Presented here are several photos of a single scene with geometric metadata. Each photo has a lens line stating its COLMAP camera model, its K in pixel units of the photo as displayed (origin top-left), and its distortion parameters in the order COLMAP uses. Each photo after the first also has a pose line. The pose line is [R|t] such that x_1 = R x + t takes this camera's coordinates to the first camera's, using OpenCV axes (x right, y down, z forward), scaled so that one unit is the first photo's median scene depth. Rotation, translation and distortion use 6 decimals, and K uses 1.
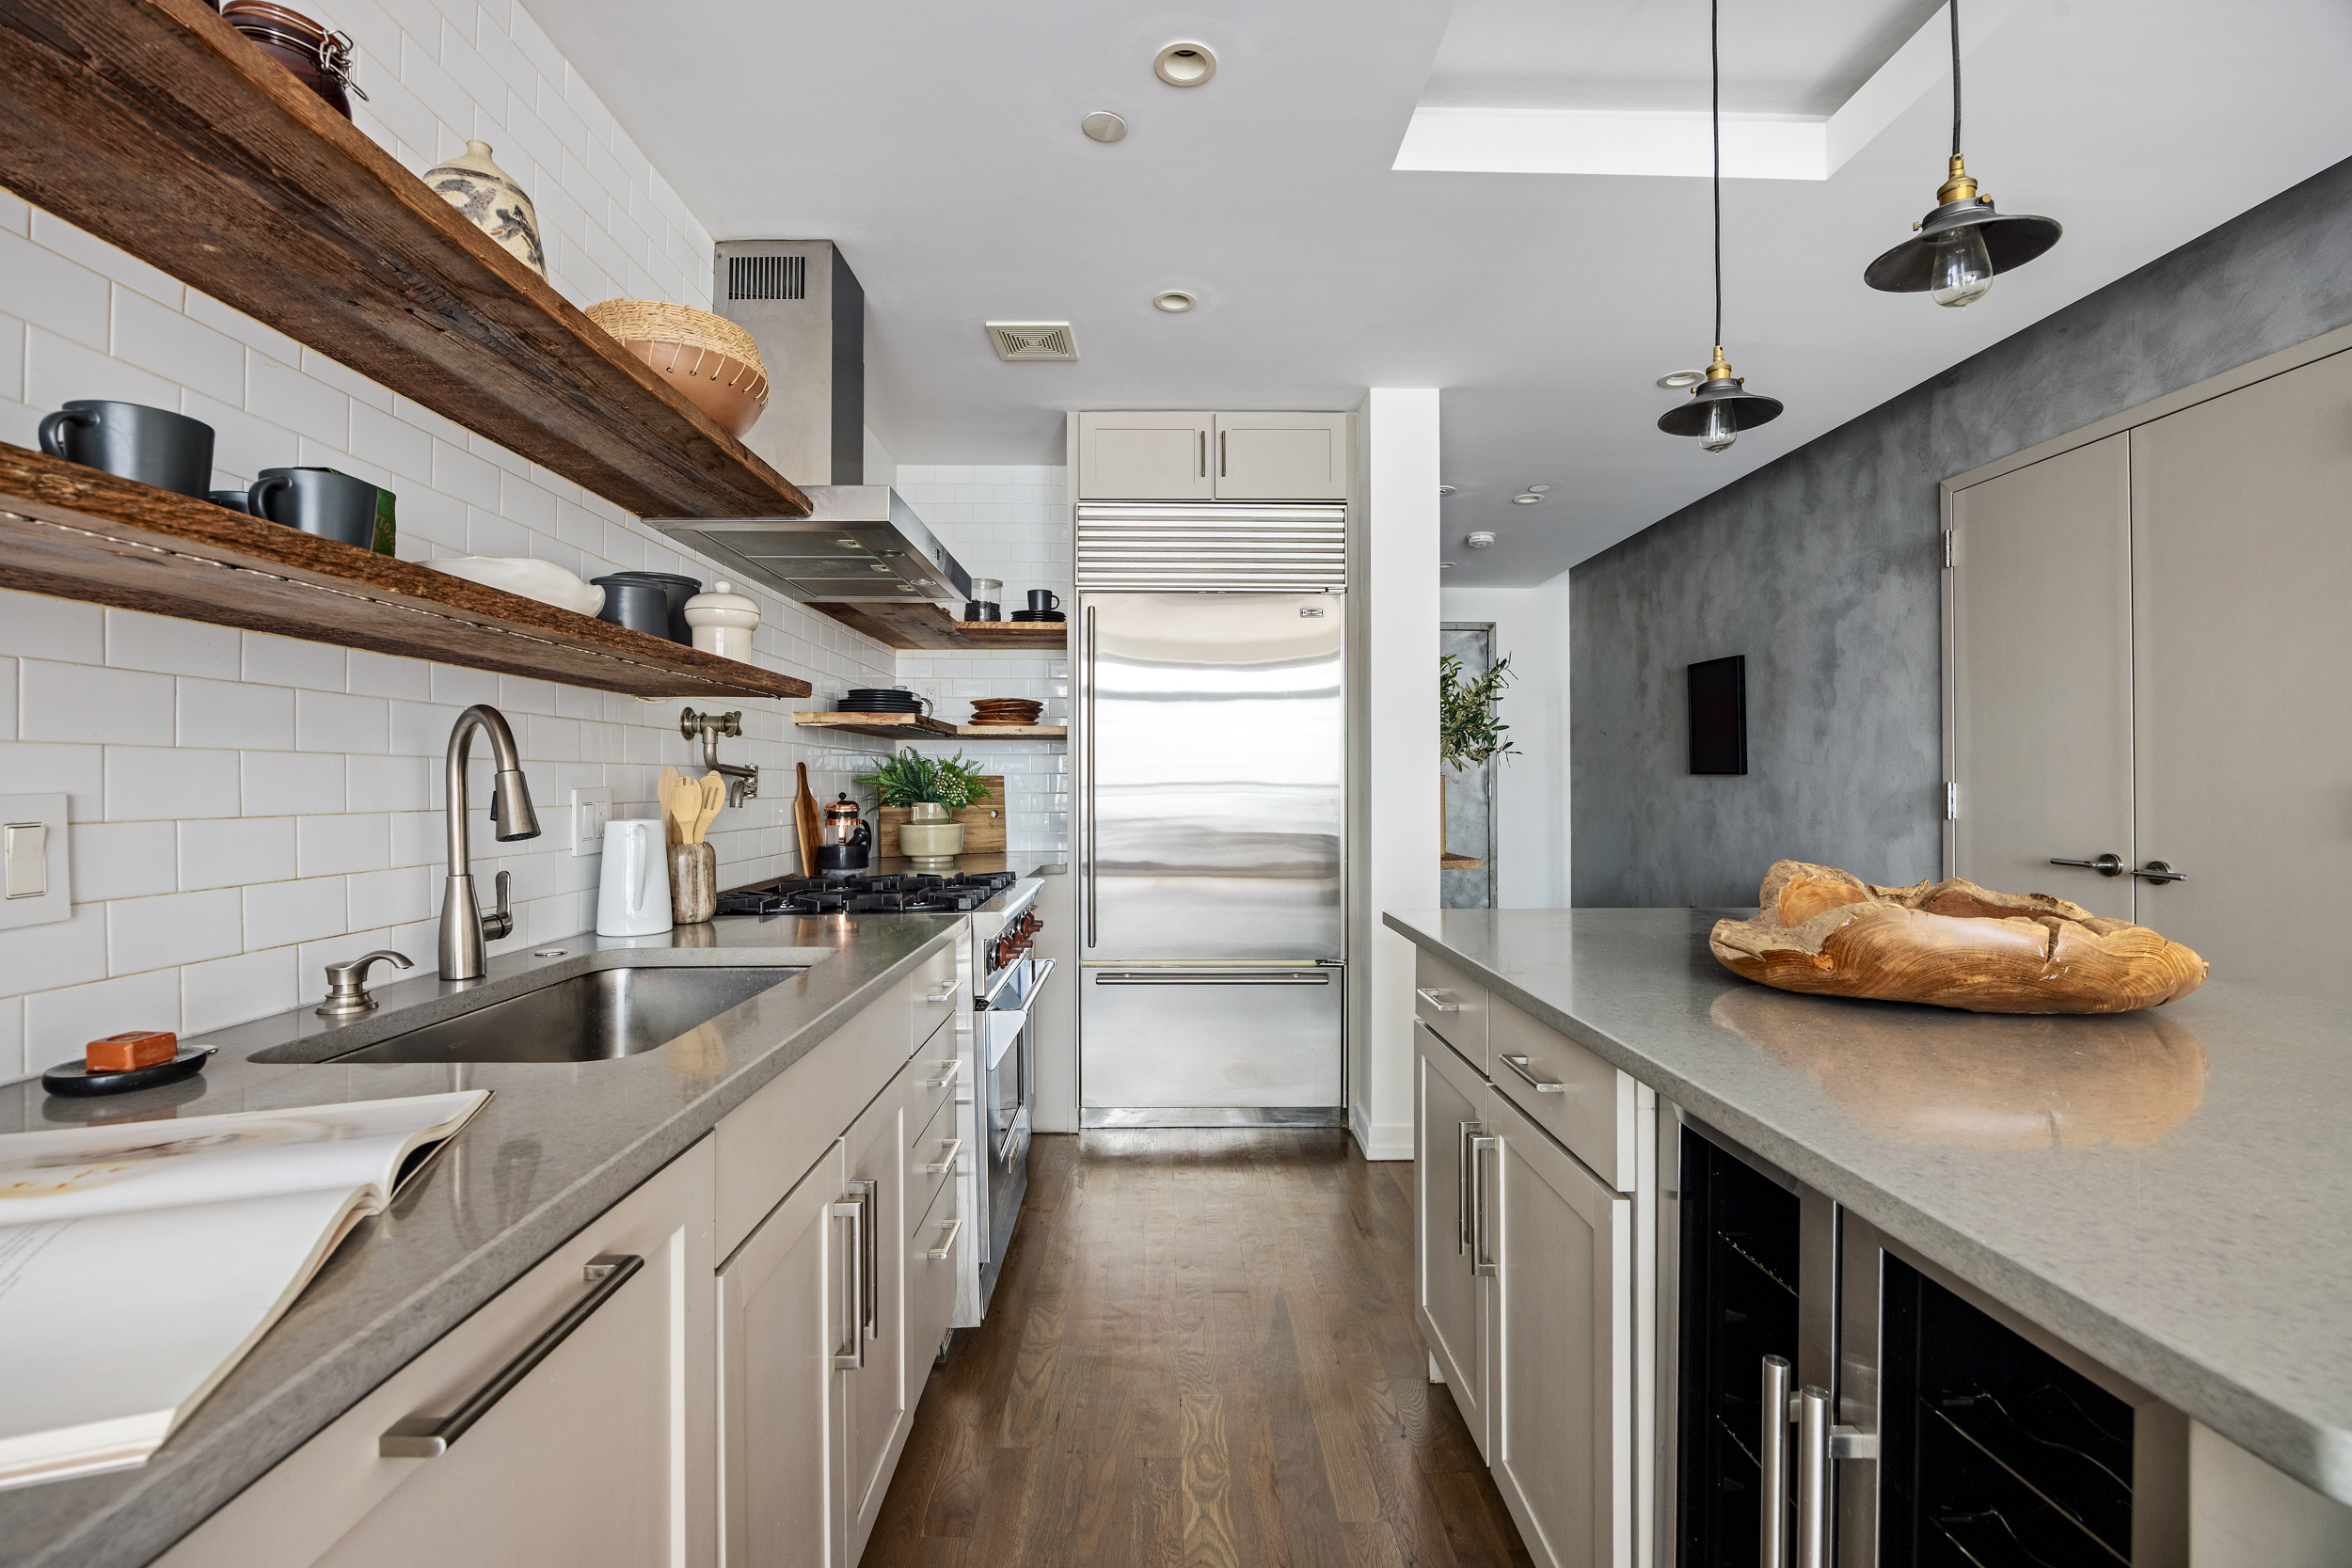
lens RADIAL K [[1056.1, 0, 1177.9], [0, 1056.1, 788.9], [0, 0, 1]] dist [0.000632, 0.000037]
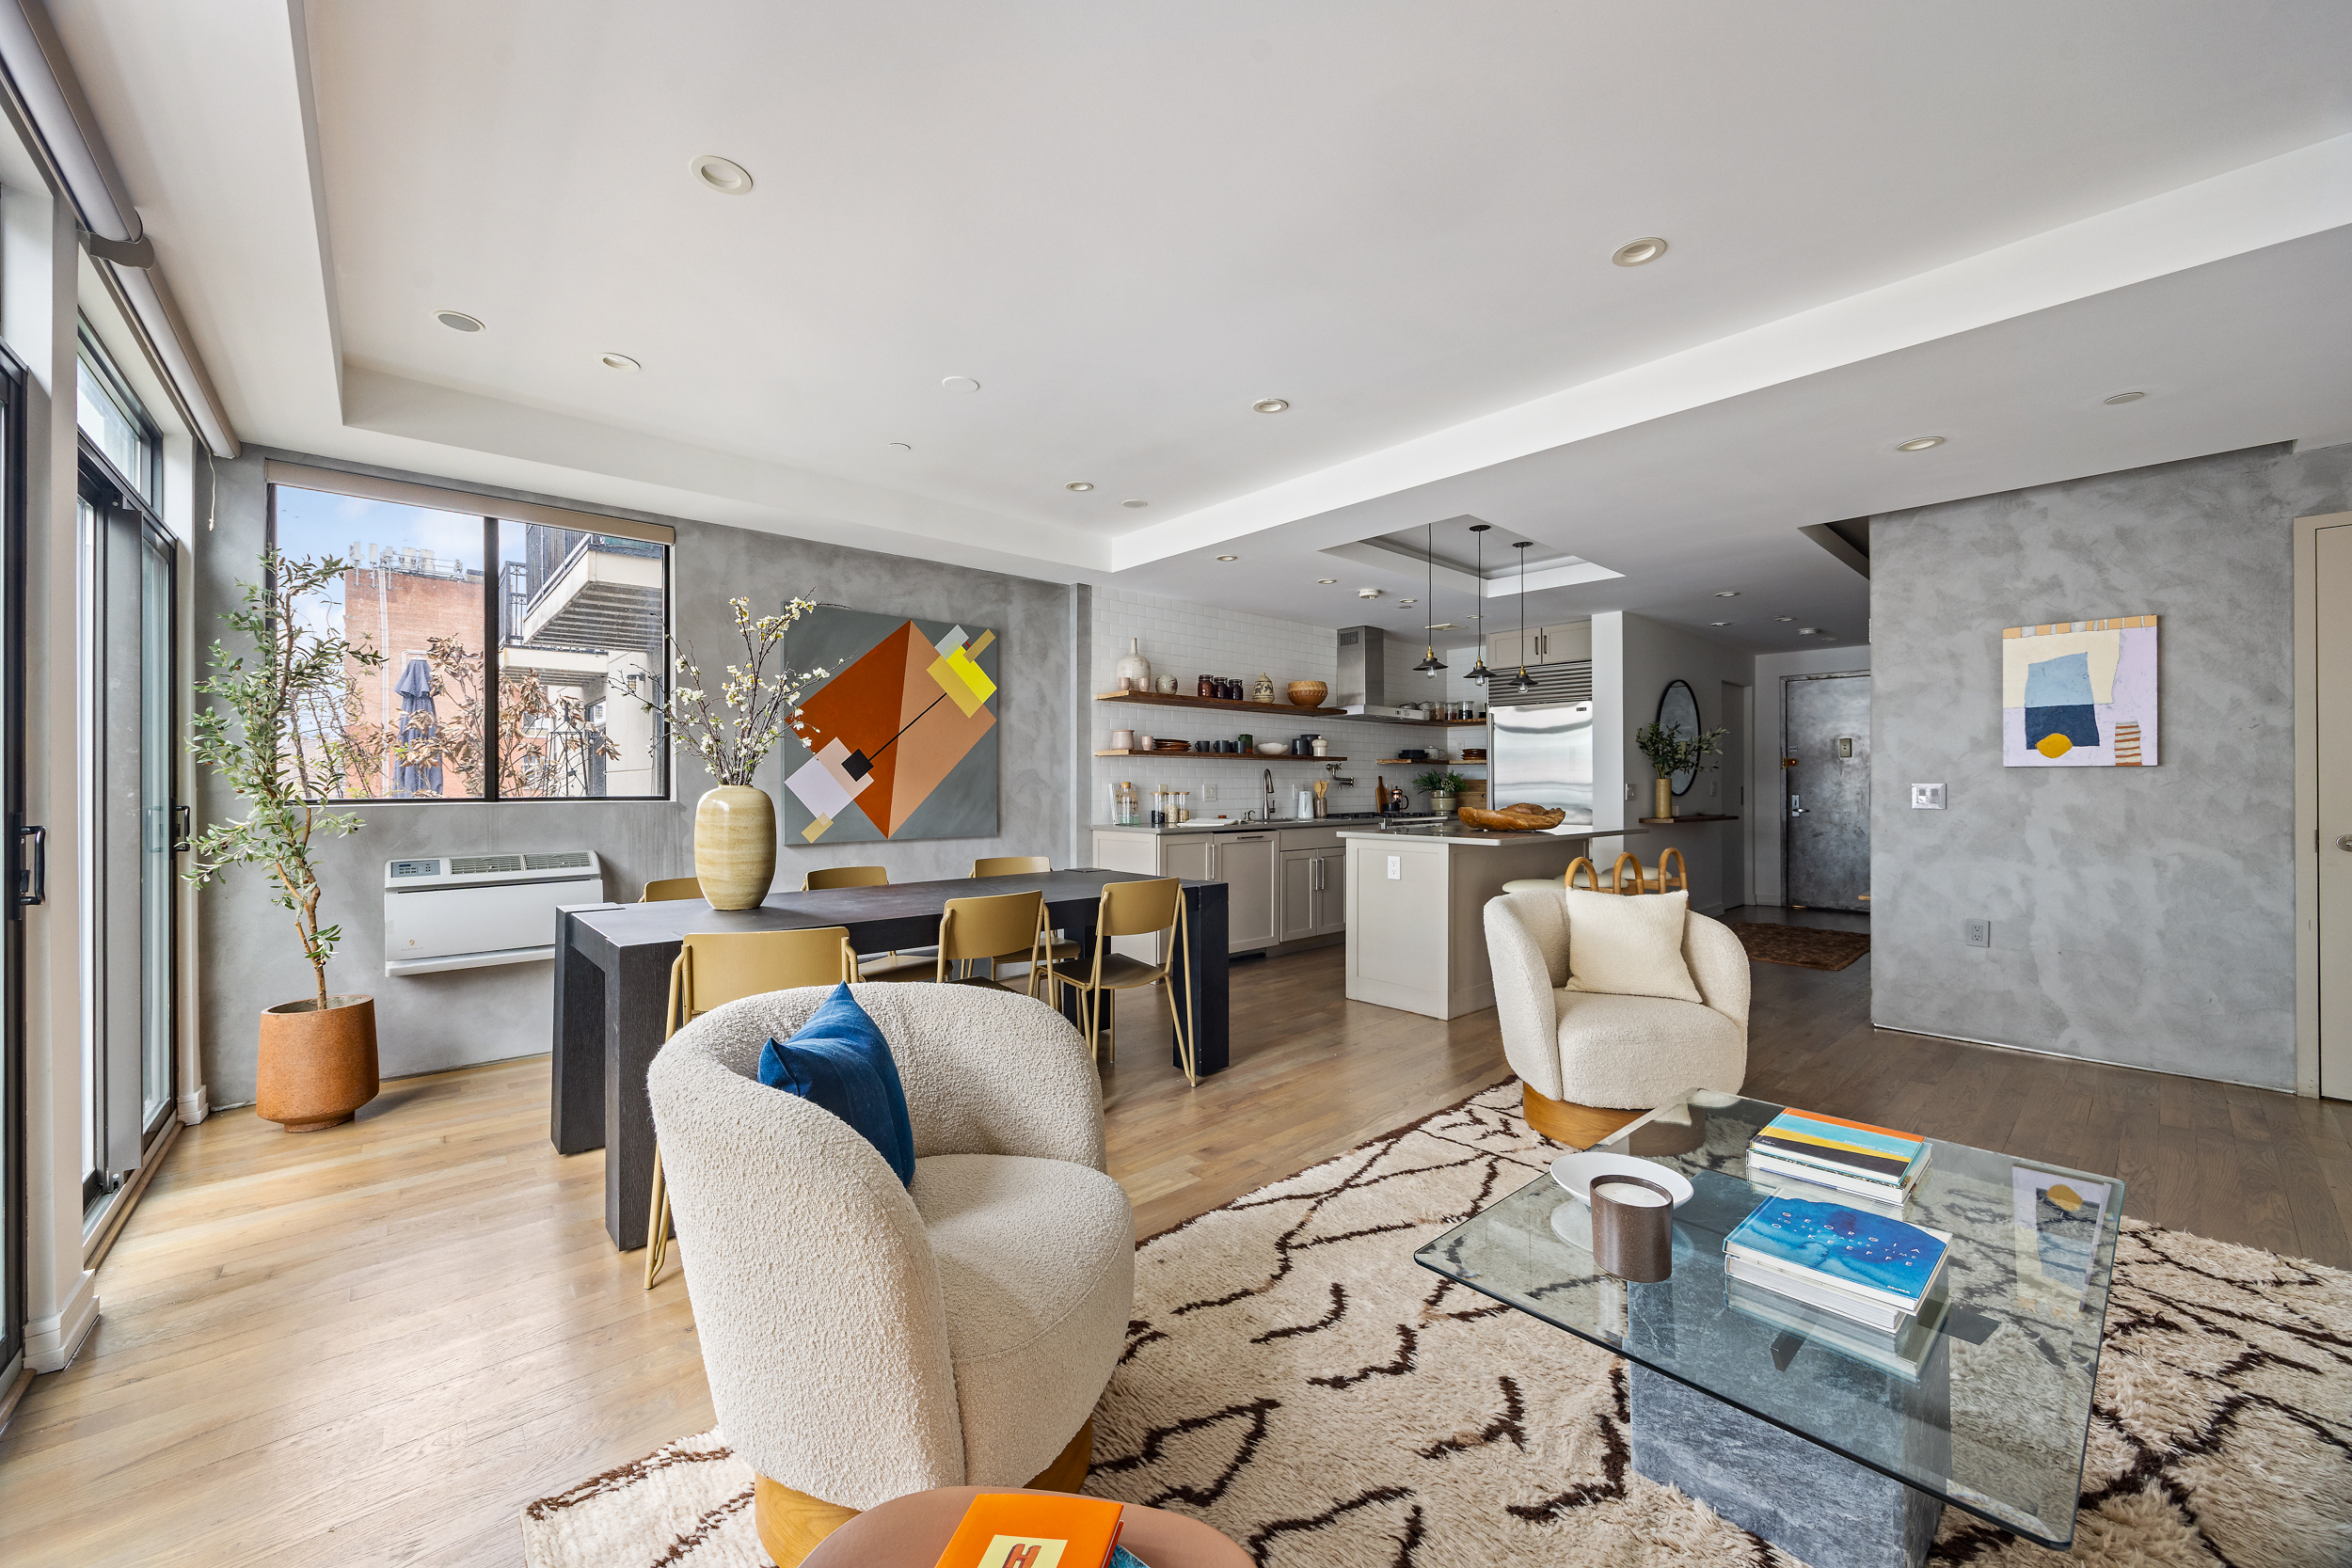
lens RADIAL K [[896.0, 0, 1176.9], [0, 896.0, 782.4], [0, 0, 1]] dist [0.000260, 0.000003]
pose [[0.652995, -0.001354, -0.757361, 1.072146], [-0.001889, 0.999992, -0.003416, 0.002769], [0.757360, 0.003661, 0.652987, -0.995208]]
